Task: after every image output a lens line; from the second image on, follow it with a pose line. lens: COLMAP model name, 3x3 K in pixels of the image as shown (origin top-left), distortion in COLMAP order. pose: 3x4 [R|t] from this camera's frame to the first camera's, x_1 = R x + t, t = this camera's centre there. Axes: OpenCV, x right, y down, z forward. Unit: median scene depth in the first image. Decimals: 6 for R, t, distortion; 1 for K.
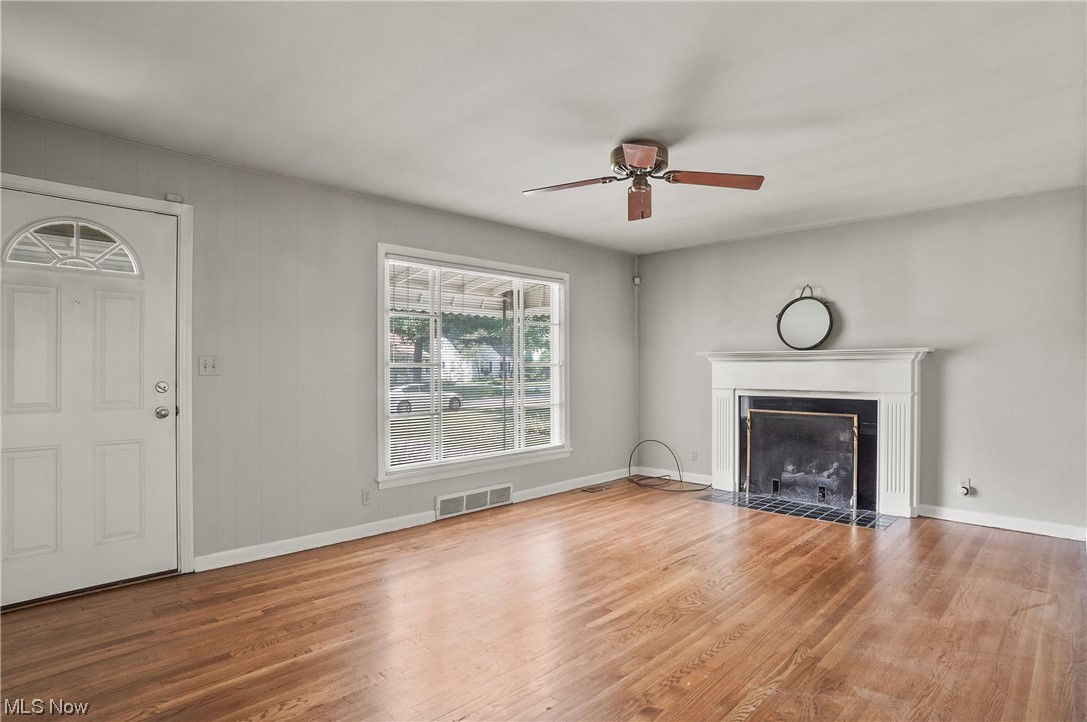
lens RADIAL K [[557.7, 0, 544.9], [0, 557.7, 366.3], [0, 0, 1]] dist [-0.043927, 0.004519]
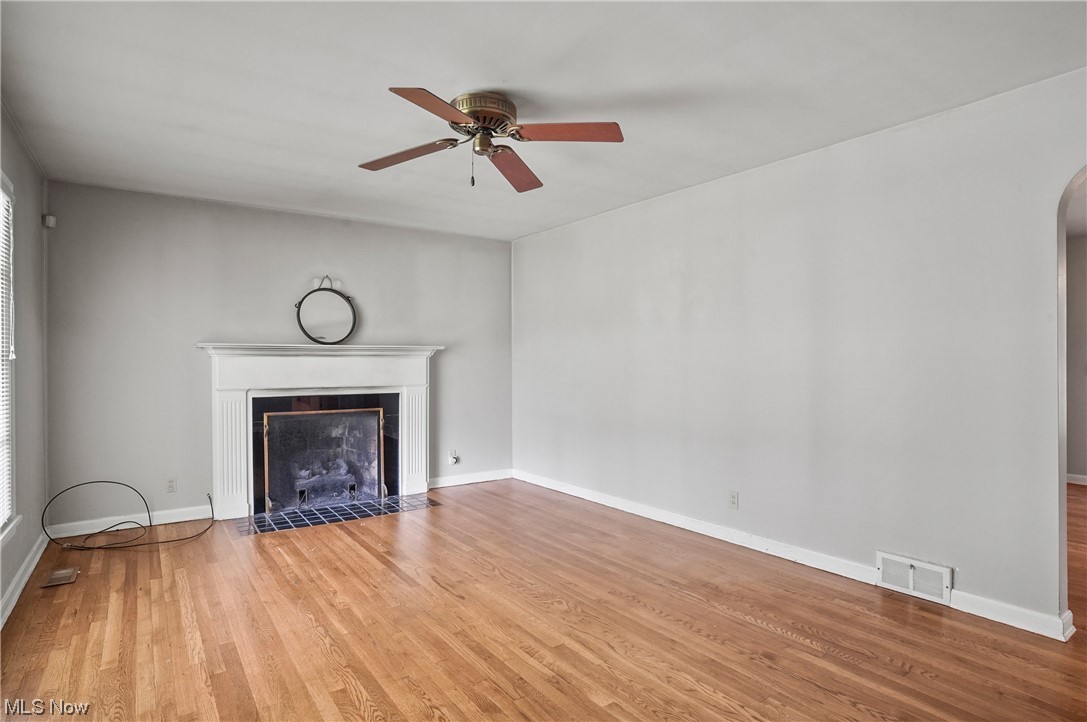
lens RADIAL K [[557.7, 0, 544.6], [0, 557.7, 359.1], [0, 0, 1]] dist [-0.043927, 0.004519]
pose [[0.203920, 0.008056, 0.978954, -0.418907], [-0.001796, 0.999968, -0.007855, 0.002630], [-0.978986, -0.000156, 0.203928, 0.488586]]
